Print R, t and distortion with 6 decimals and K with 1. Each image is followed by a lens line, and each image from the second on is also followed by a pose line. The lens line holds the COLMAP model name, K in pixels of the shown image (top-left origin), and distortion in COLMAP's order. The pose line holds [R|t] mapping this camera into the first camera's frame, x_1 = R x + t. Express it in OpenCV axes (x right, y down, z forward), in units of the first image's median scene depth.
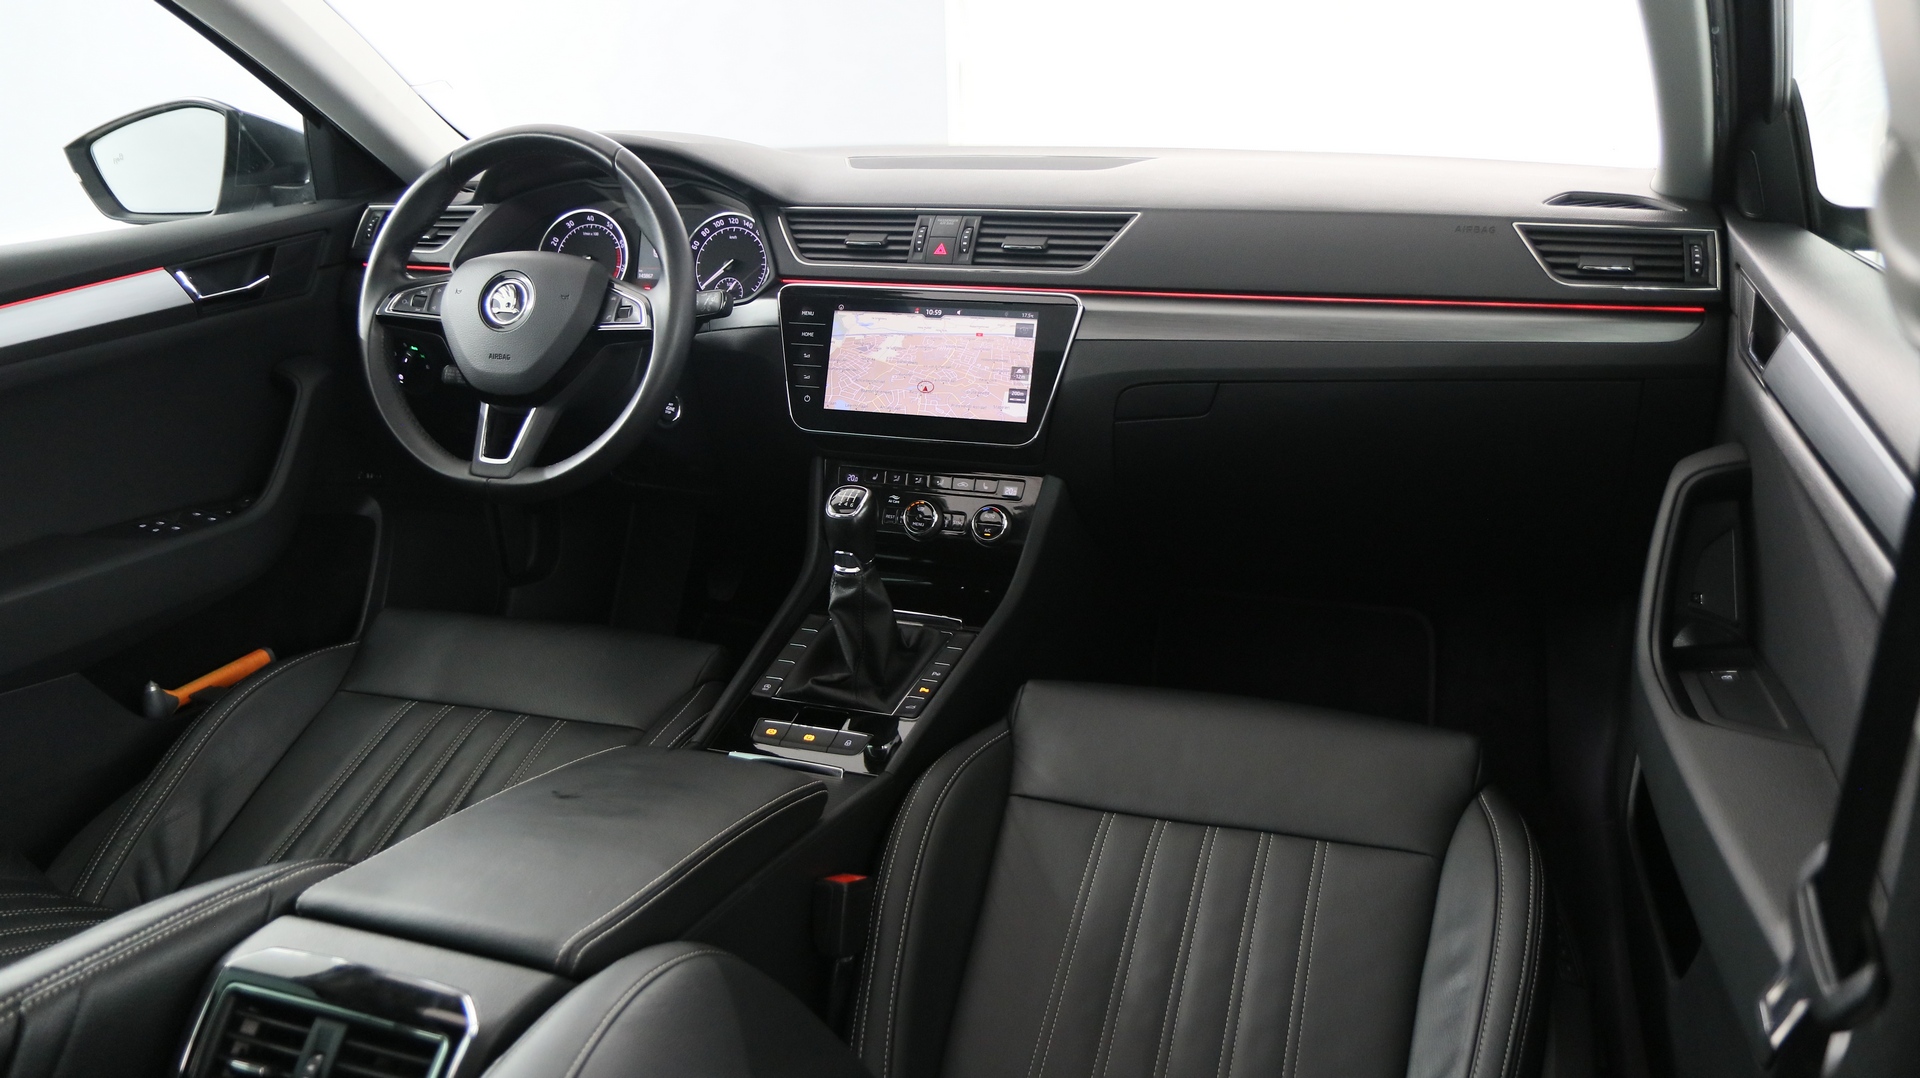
lens RADIAL K [[1454.2, 0, 957.9], [0, 1454.2, 545.6], [0, 0, 1]] dist [-0.034923, 0.037203]
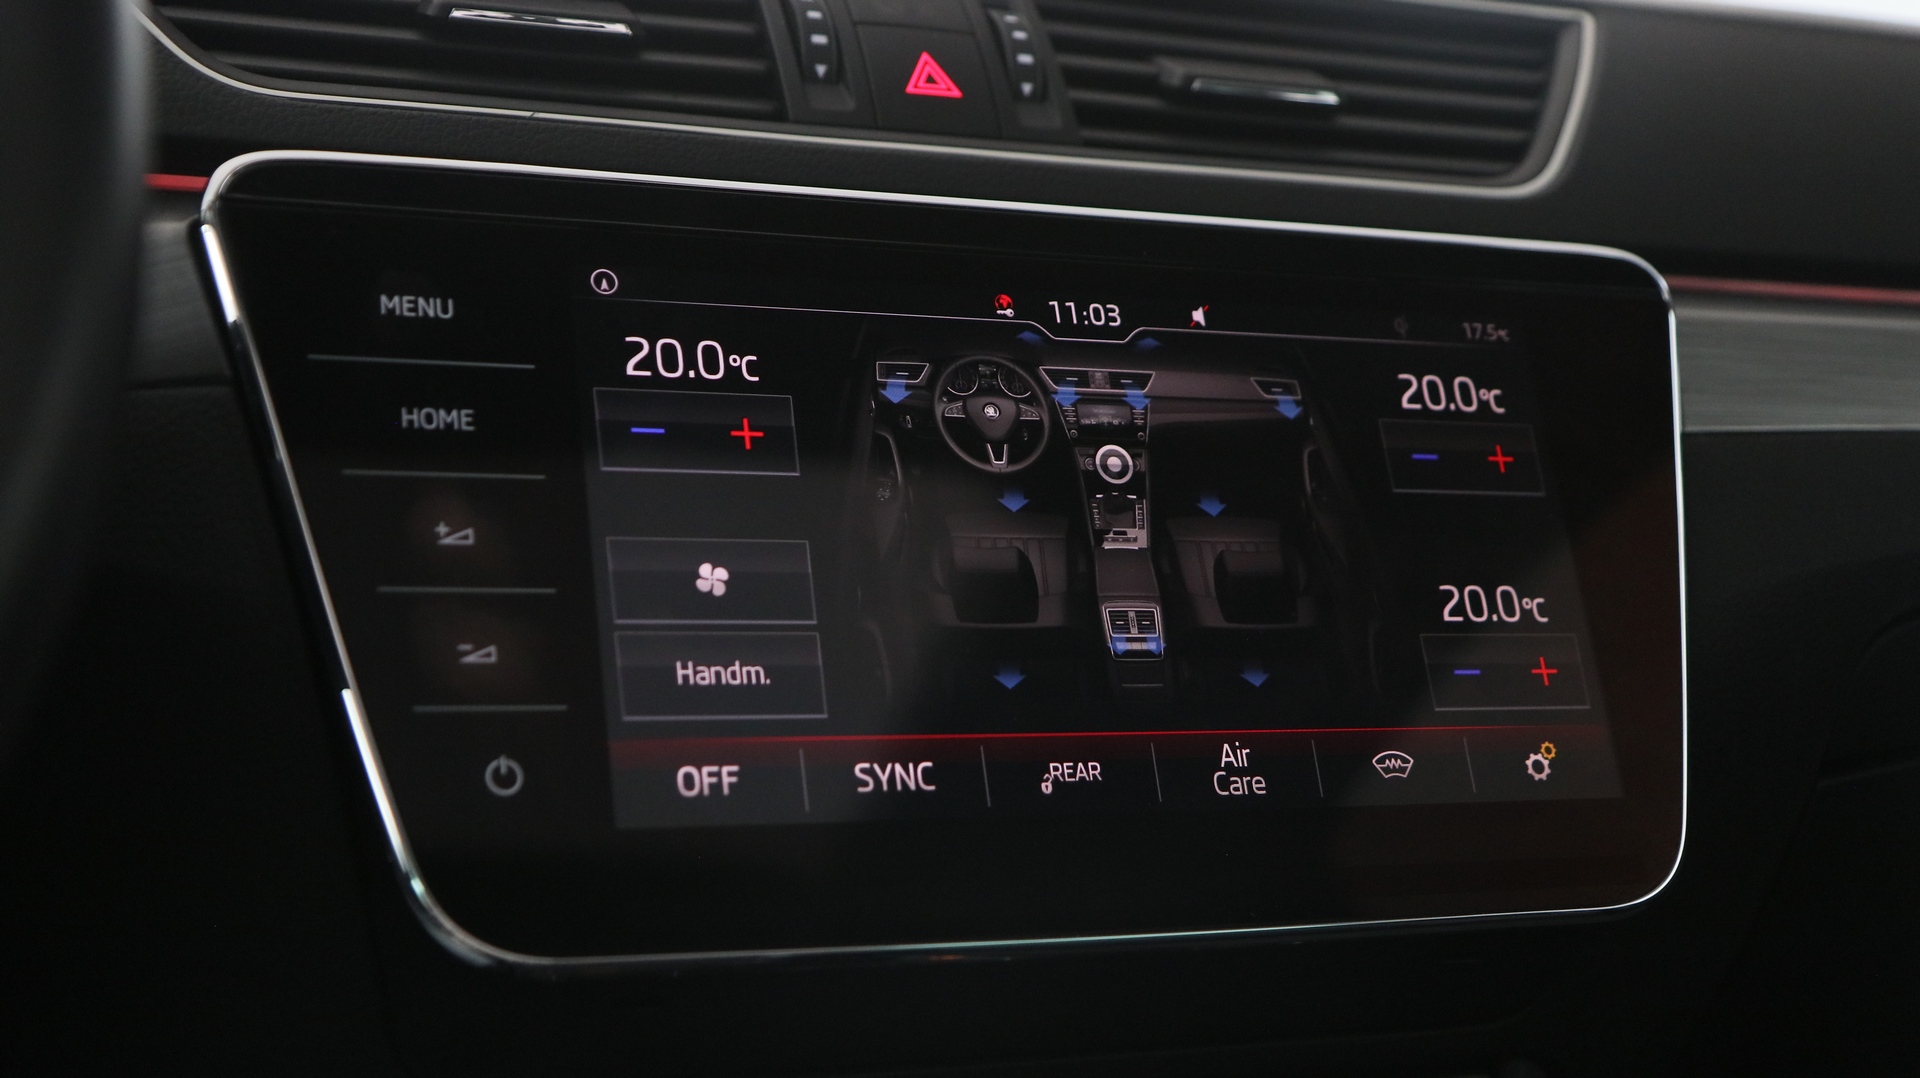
lens RADIAL K [[2758.6, 0, 960.0], [0, 2758.6, 539.0], [0, 0, 1]] dist [-0.000472, 0.042987]
pose [[0.715876, 0.031481, 0.697517, -0.290178], [0.188685, 0.953093, -0.236666, -0.042268], [-0.672249, 0.301035, 0.676357, 0.744537]]
